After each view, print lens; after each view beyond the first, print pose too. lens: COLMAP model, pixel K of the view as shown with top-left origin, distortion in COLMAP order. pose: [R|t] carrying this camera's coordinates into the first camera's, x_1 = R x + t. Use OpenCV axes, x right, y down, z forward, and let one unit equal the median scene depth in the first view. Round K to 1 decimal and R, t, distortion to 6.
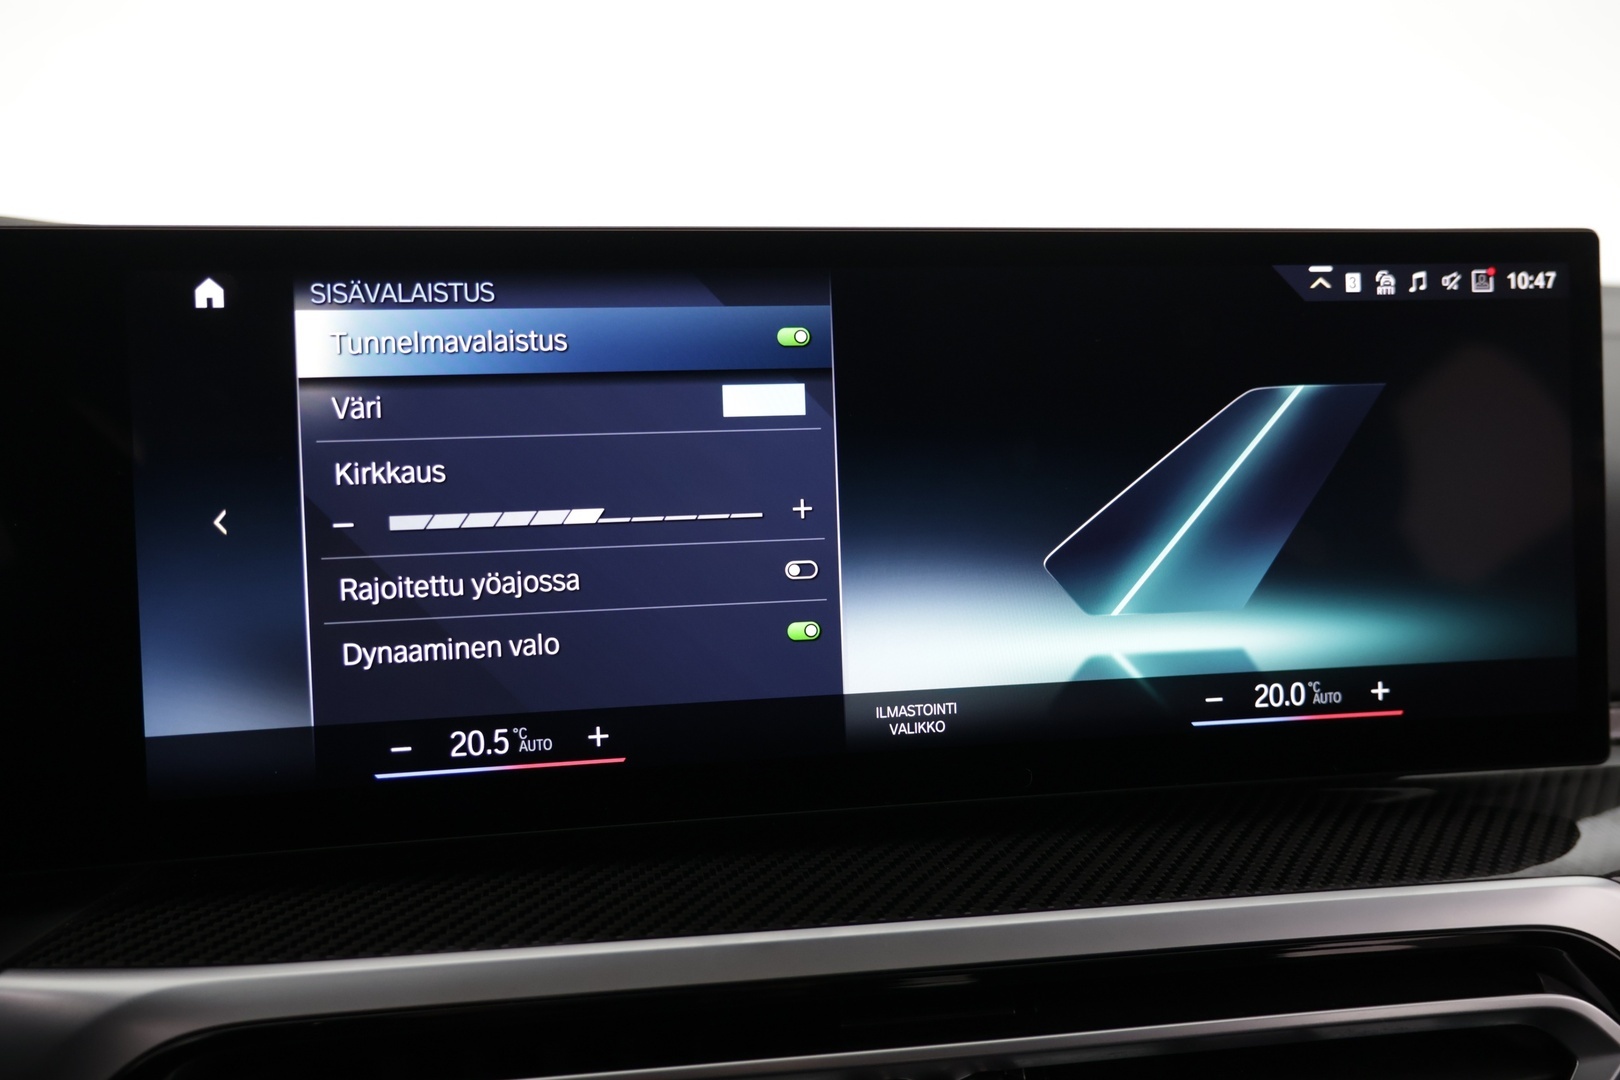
lens RADIAL K [[1374.5, 0, 802.7], [0, 1374.5, 545.0], [0, 0, 1]] dist [-0.035679, 0.035037]
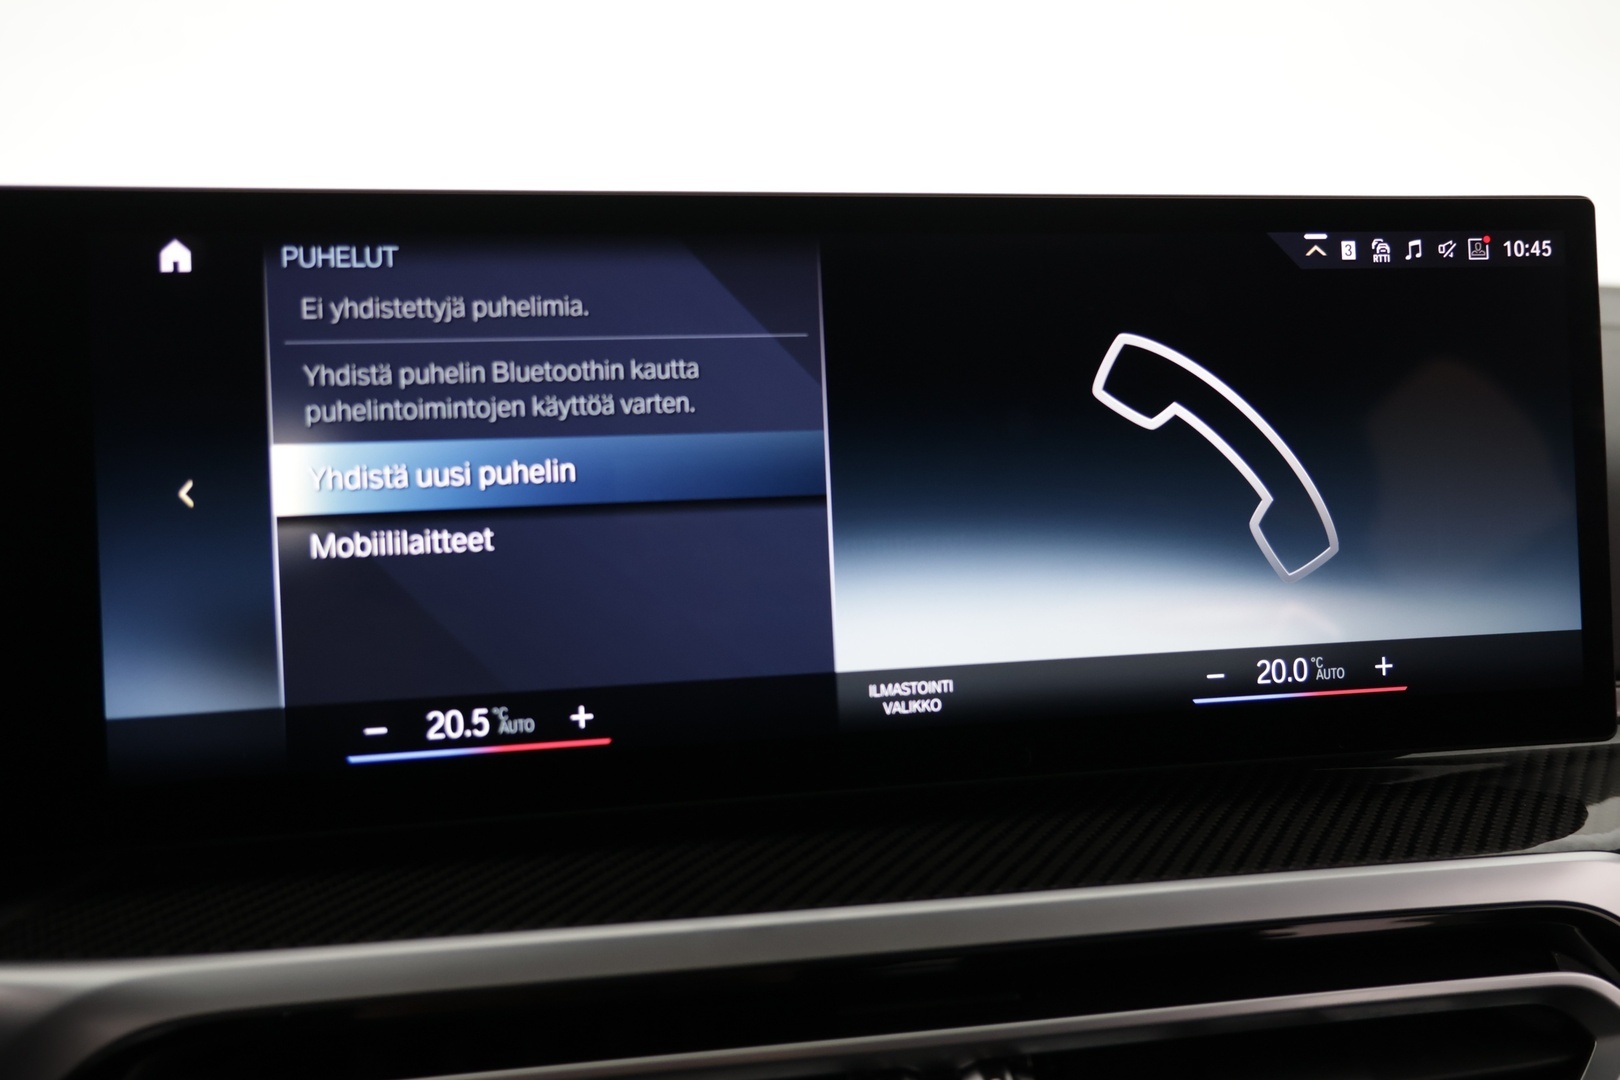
lens RADIAL K [[1374.5, 0, 805.5], [0, 1374.5, 544.6], [0, 0, 1]] dist [-0.035679, 0.035037]
pose [[0.999751, -0.008291, 0.020722, -0.011267], [0.008808, 0.999649, -0.024974, 0.044254], [-0.020508, 0.025150, 0.999473, 0.032261]]
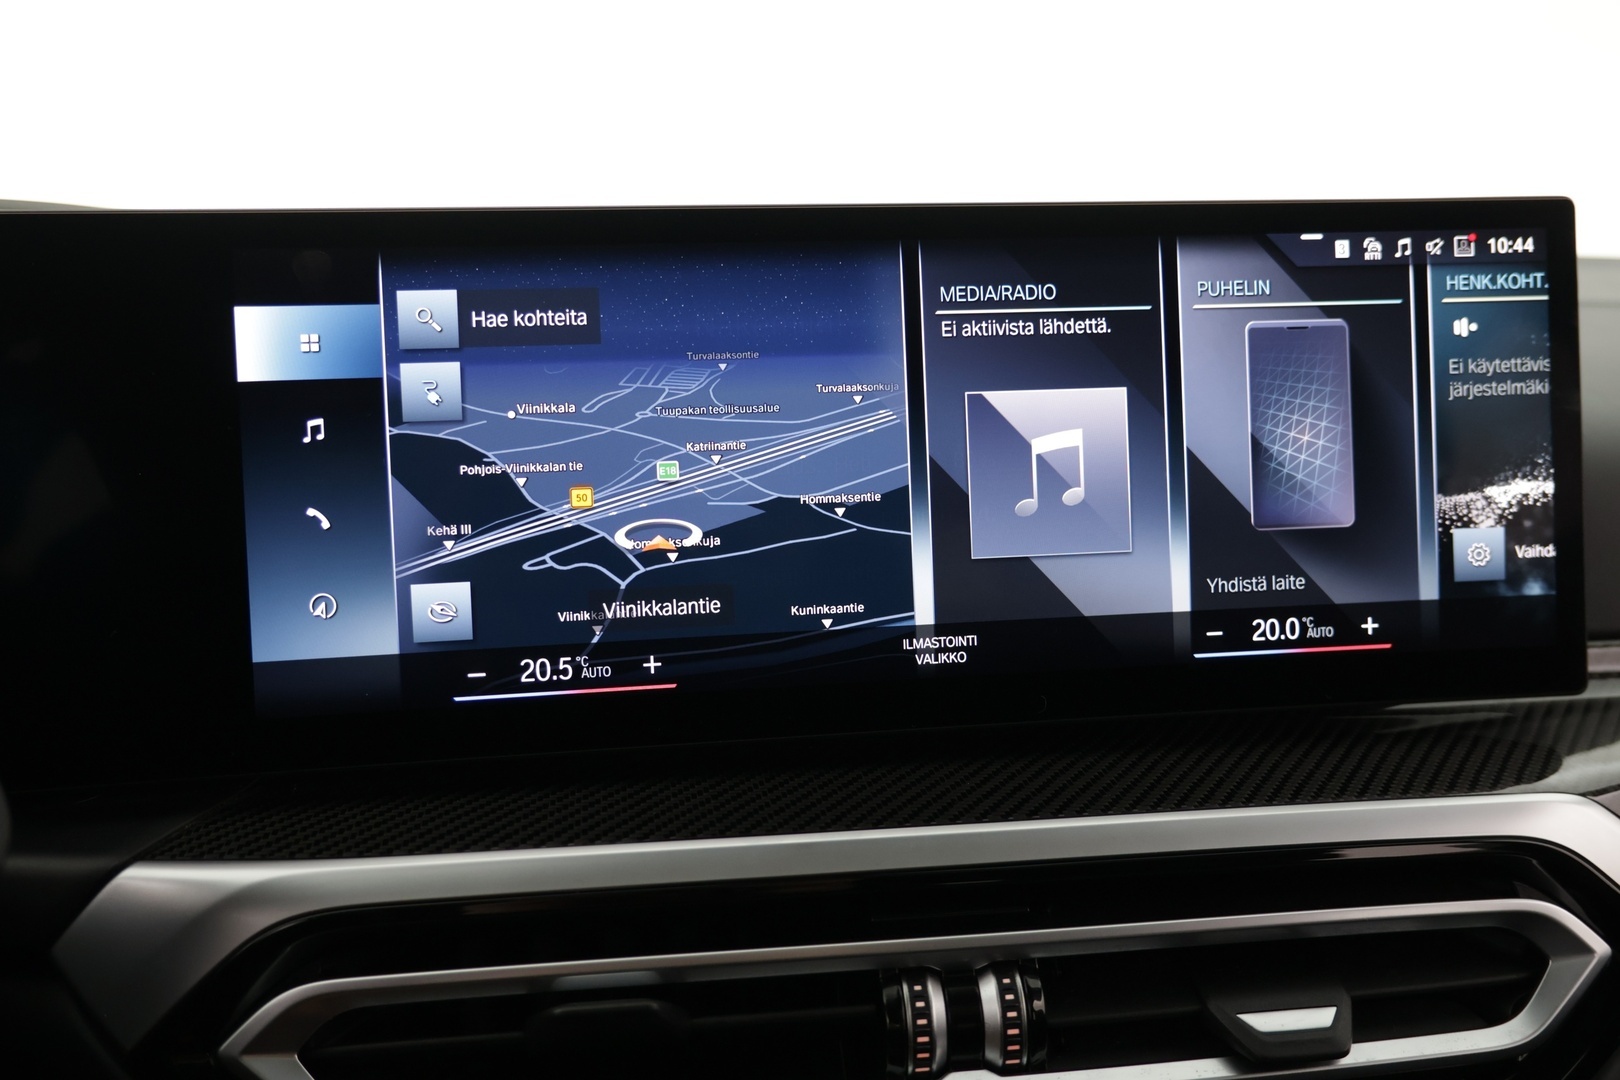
lens RADIAL K [[1374.5, 0, 800.1], [0, 1374.5, 541.7], [0, 0, 1]] dist [-0.035679, 0.035037]
pose [[0.999378, -0.005461, -0.034831, 0.010016], [0.005540, 0.999982, 0.002165, 0.038321], [0.034819, -0.002357, 0.999391, -0.107071]]
